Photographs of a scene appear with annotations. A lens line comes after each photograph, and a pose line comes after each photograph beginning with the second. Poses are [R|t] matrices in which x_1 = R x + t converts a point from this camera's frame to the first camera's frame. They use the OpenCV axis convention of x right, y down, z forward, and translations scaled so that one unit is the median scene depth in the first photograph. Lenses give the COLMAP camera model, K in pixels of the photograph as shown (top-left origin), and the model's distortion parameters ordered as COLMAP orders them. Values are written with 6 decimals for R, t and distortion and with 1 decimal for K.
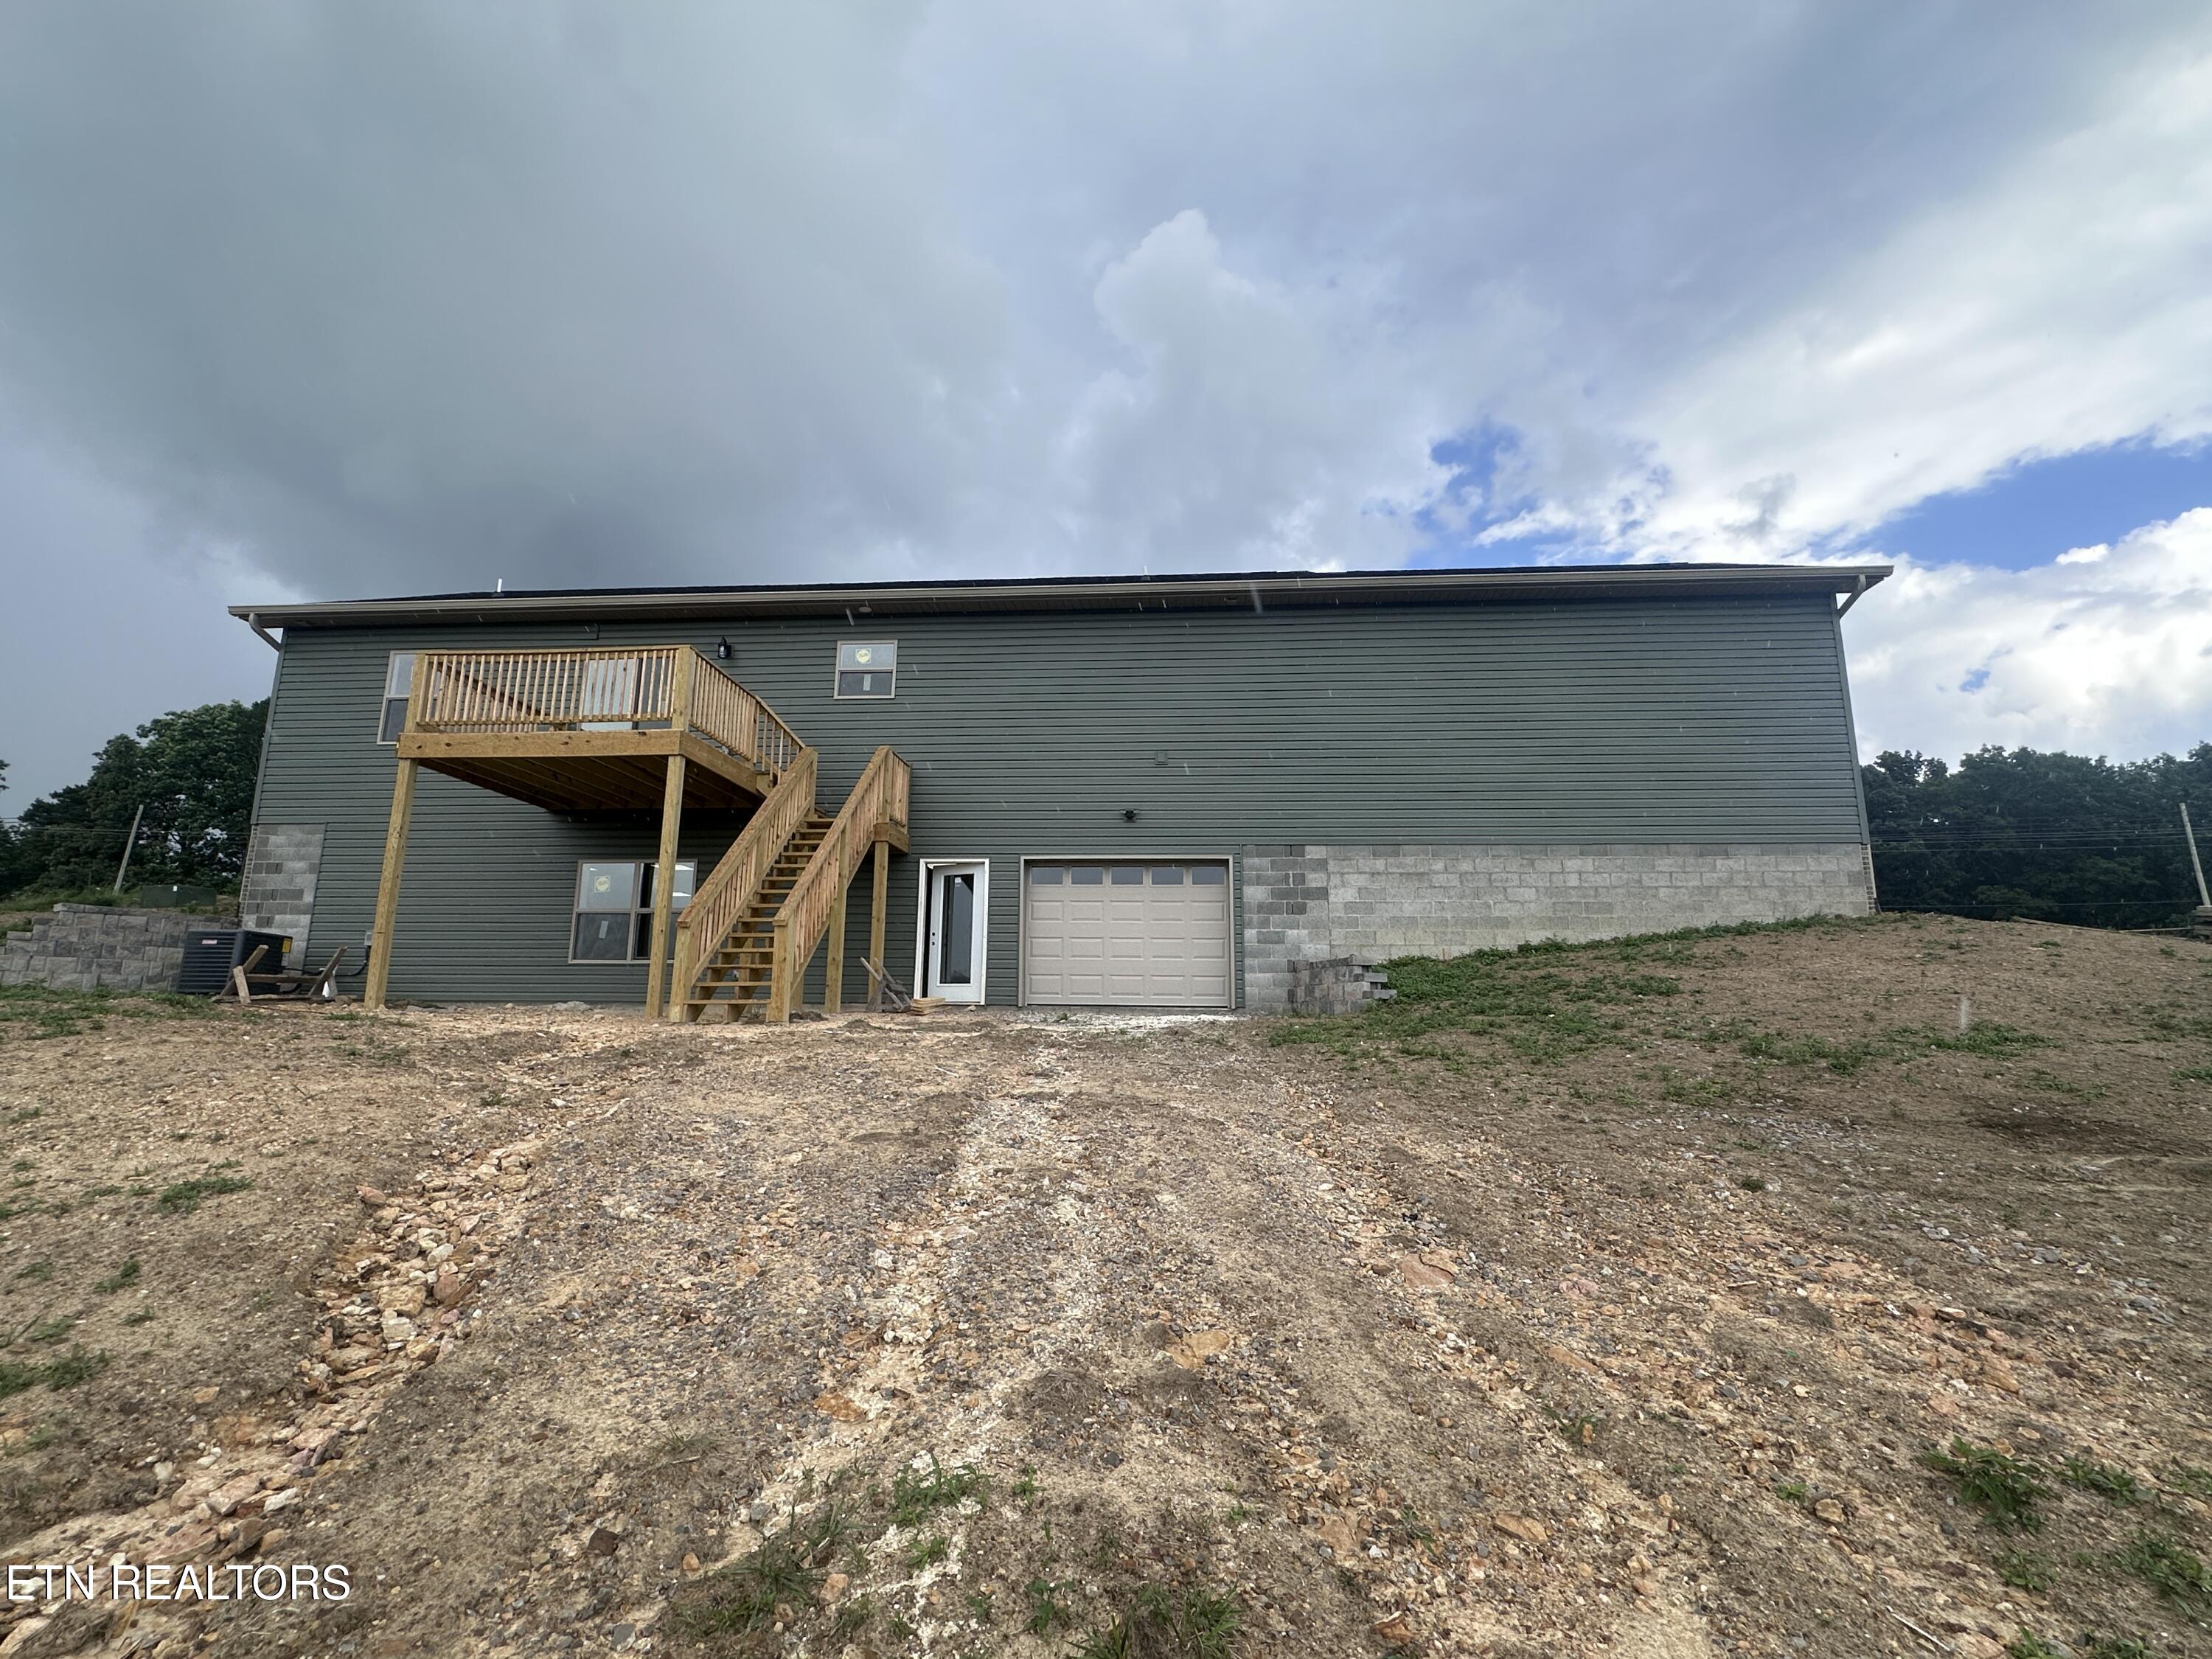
lens RADIAL K [[1020.0, 0, 1100.5], [0, 1020.0, 830.5], [0, 0, 1]] dist [0.000628, -0.001379]
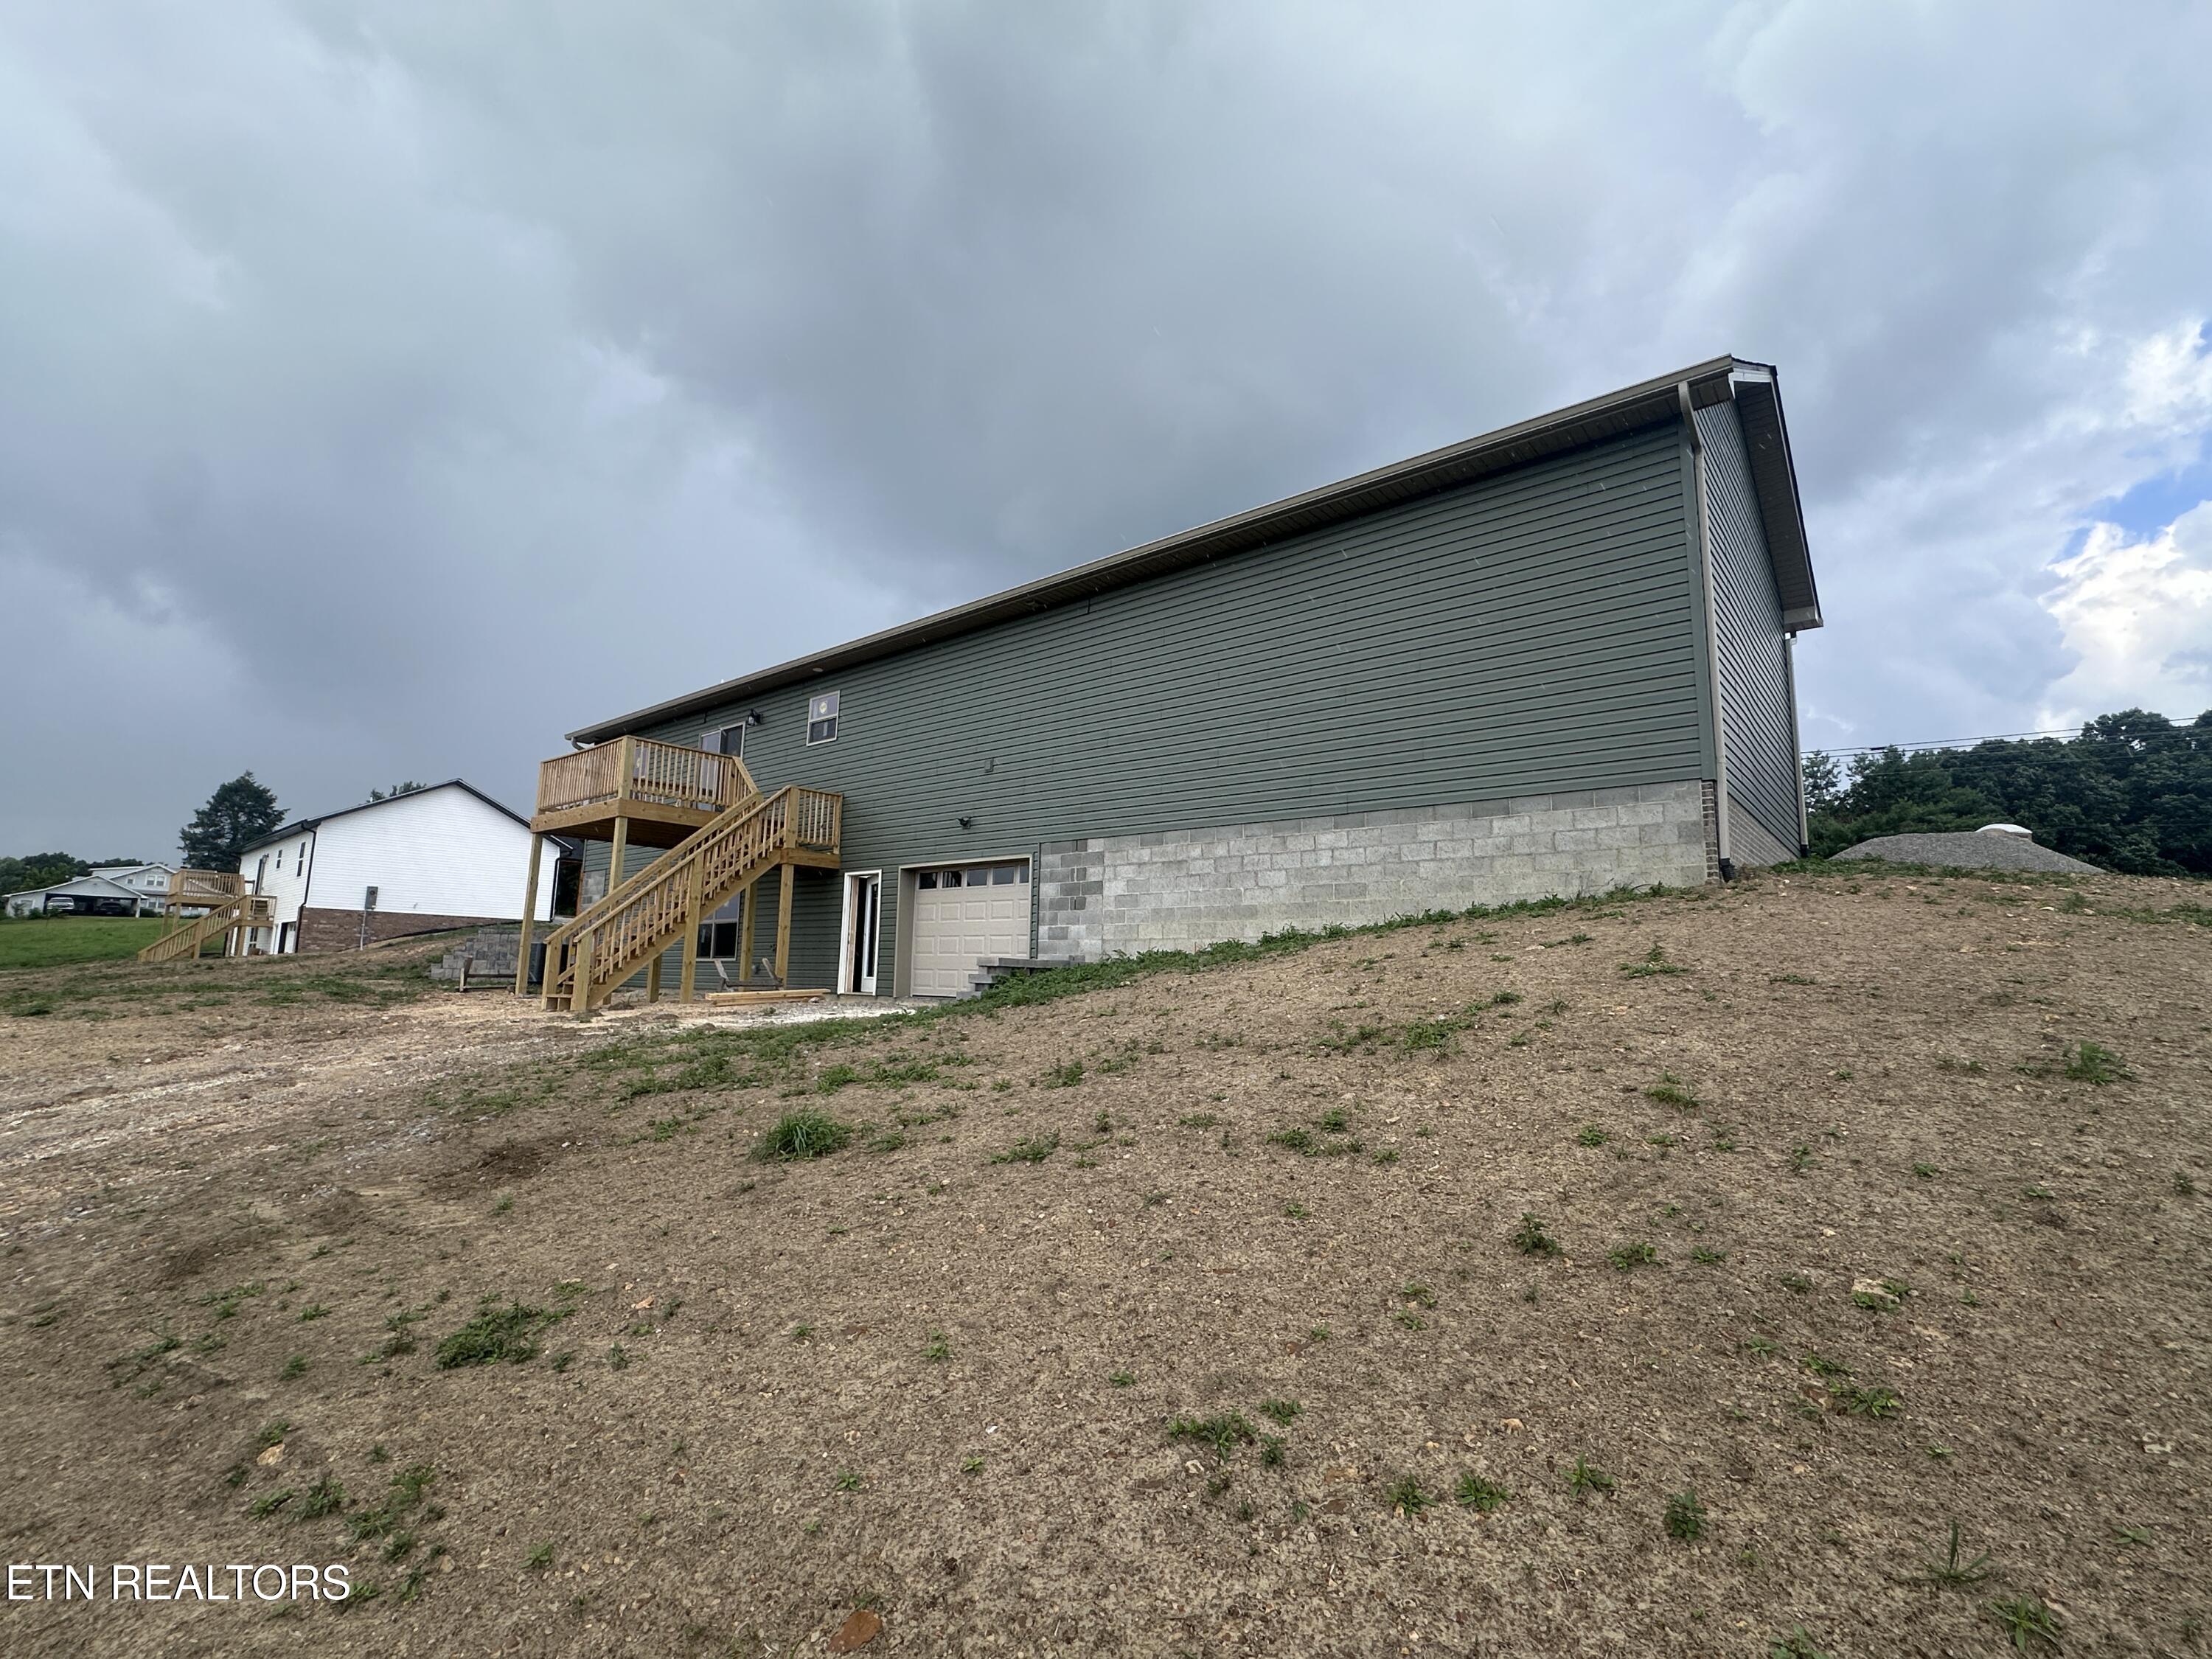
lens RADIAL K [[1020.0, 0, 1098.6], [0, 1020.0, 830.9], [0, 0, 1]] dist [0.000628, -0.001379]
pose [[0.810126, -0.079033, -0.580905, 0.800124], [0.104460, 0.994475, 0.010379, -0.002823], [0.576875, -0.069090, 0.813905, 0.203047]]
